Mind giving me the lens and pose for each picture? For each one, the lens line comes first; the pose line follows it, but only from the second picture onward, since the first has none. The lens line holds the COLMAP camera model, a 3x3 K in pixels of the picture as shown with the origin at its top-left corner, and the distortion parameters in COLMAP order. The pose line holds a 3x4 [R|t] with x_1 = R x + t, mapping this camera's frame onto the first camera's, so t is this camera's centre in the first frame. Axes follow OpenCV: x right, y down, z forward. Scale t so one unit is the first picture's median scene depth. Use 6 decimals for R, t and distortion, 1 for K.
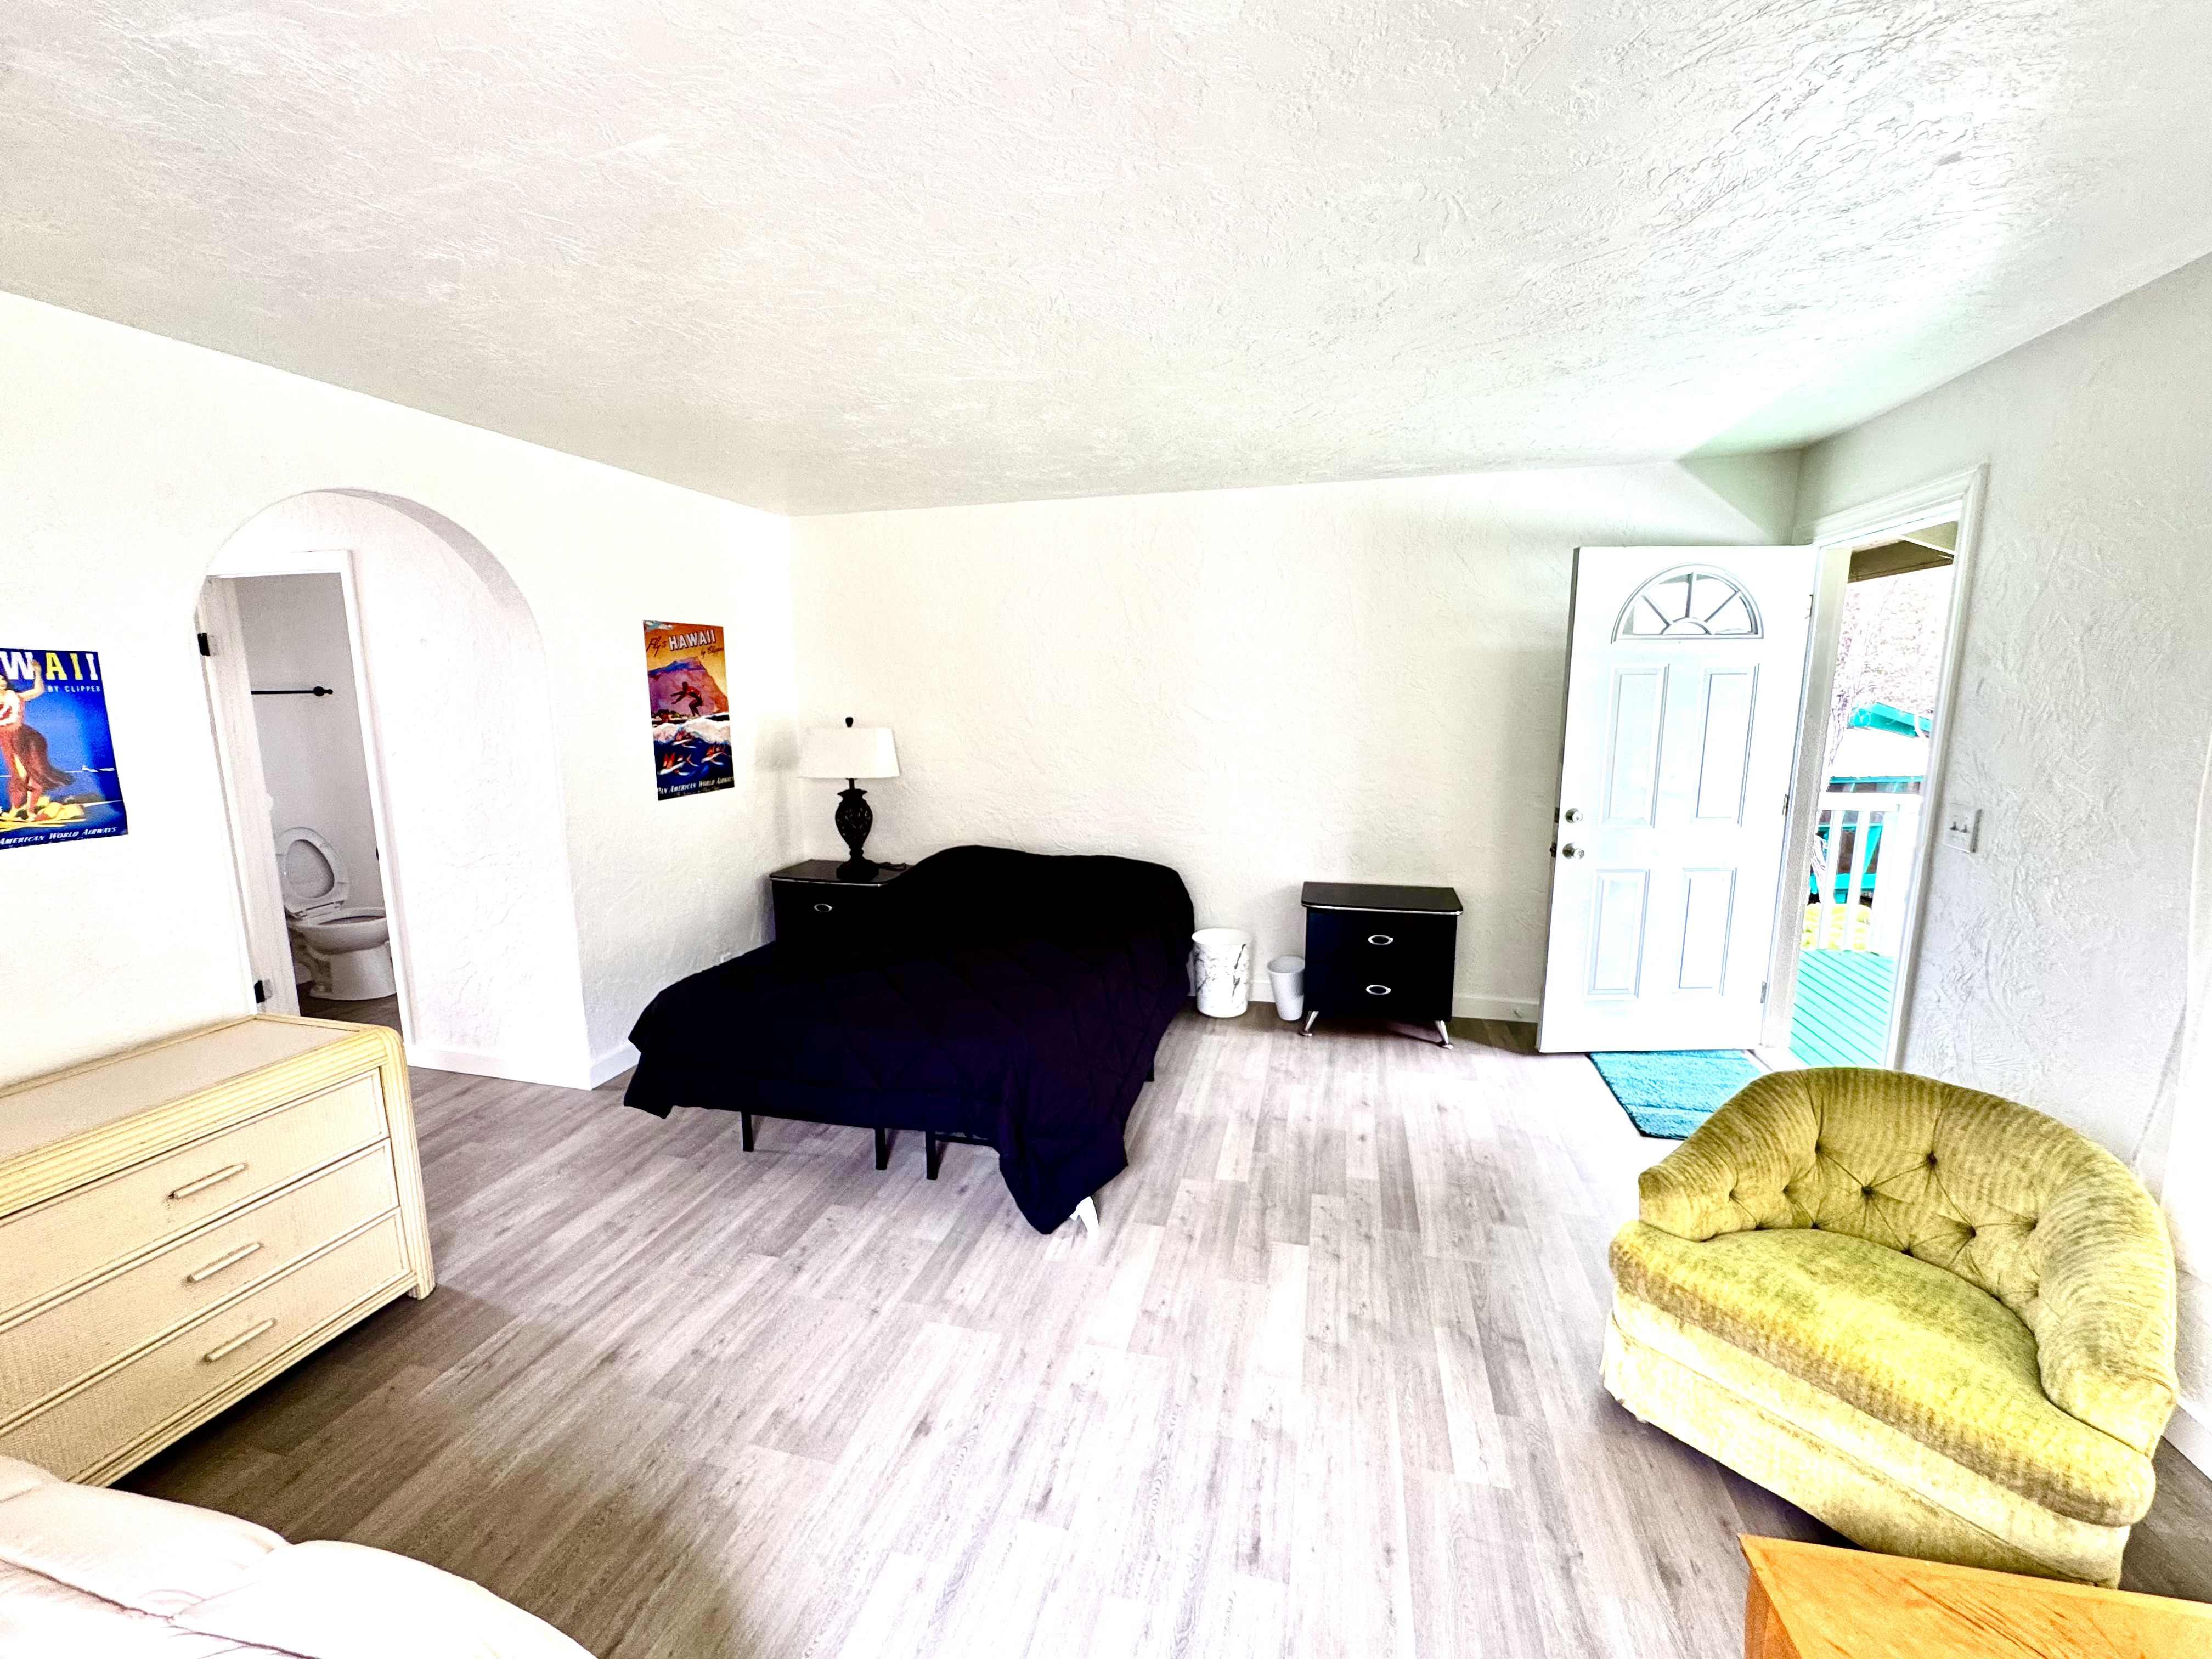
lens RADIAL K [[893.9, 0, 1086.5], [0, 893.9, 820.9], [0, 0, 1]] dist [0.001211, -0.000130]
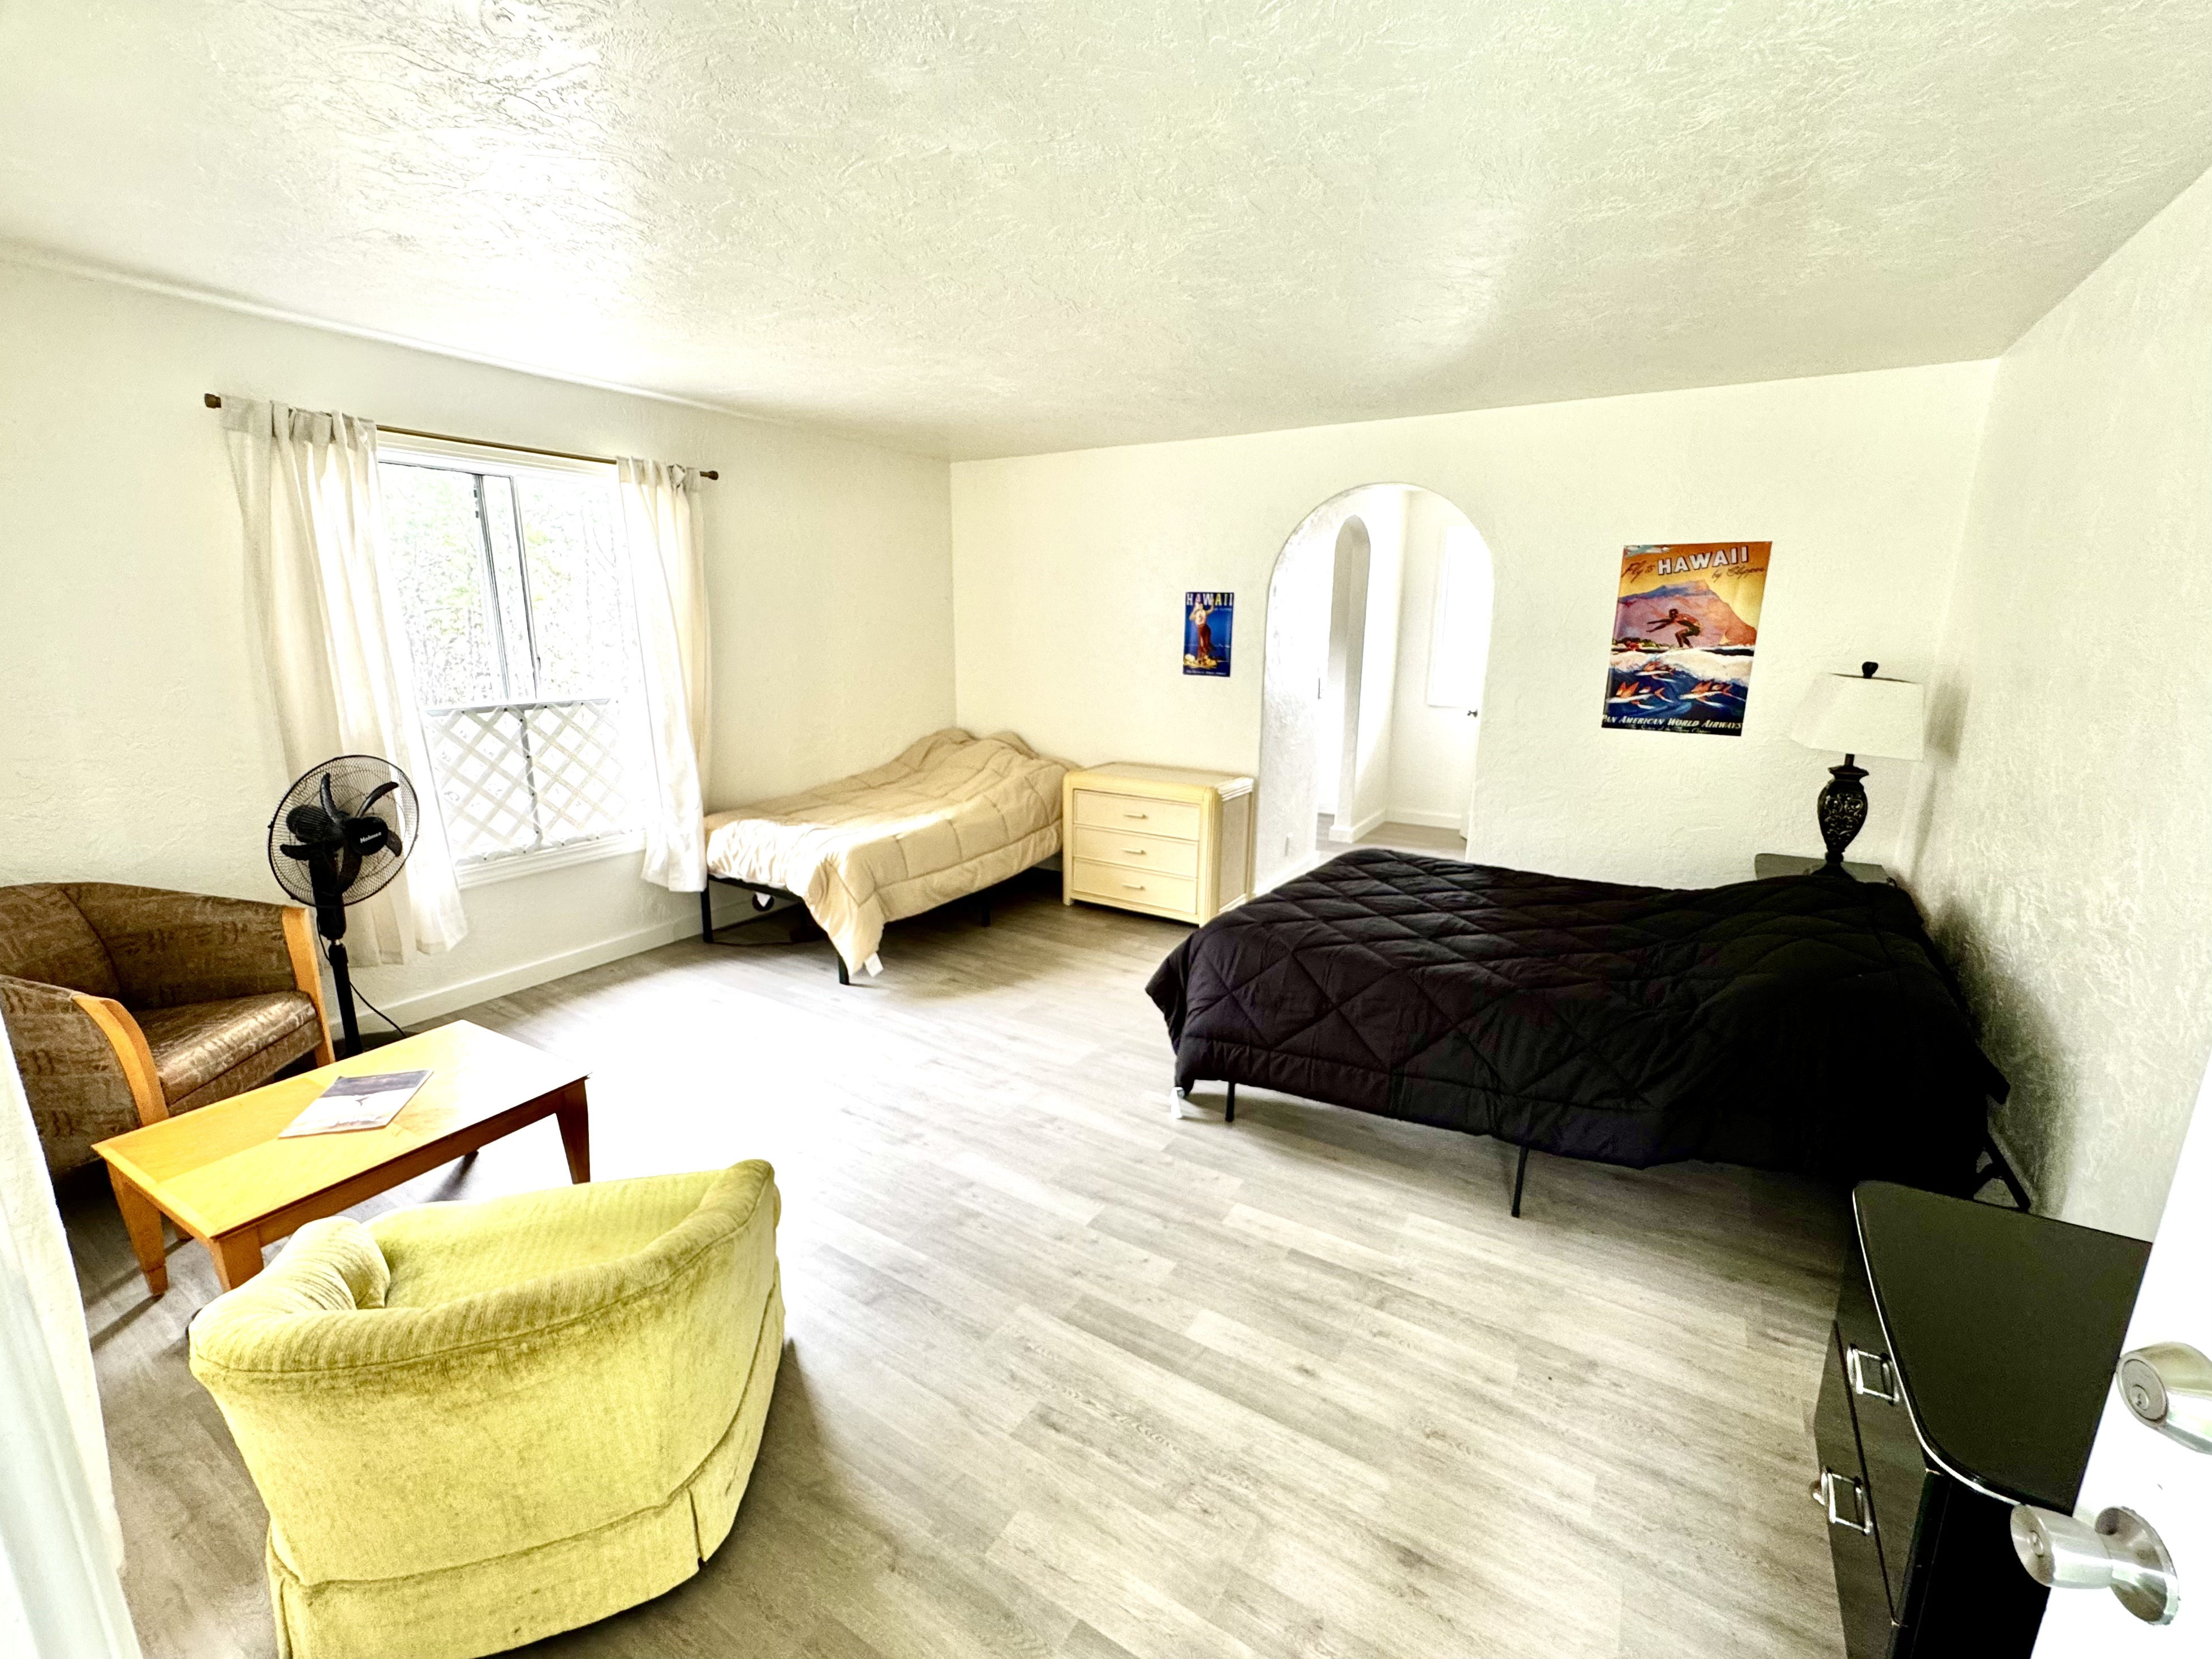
lens RADIAL K [[894.0, 0, 1105.9], [0, 894.0, 811.0], [0, 0, 1]] dist [0.001211, -0.000130]
pose [[-0.263489, 0.213215, -0.940804, 0.620720], [-0.158400, 0.952468, 0.260220, -0.104345], [0.951569, 0.217588, -0.217192, 0.689784]]
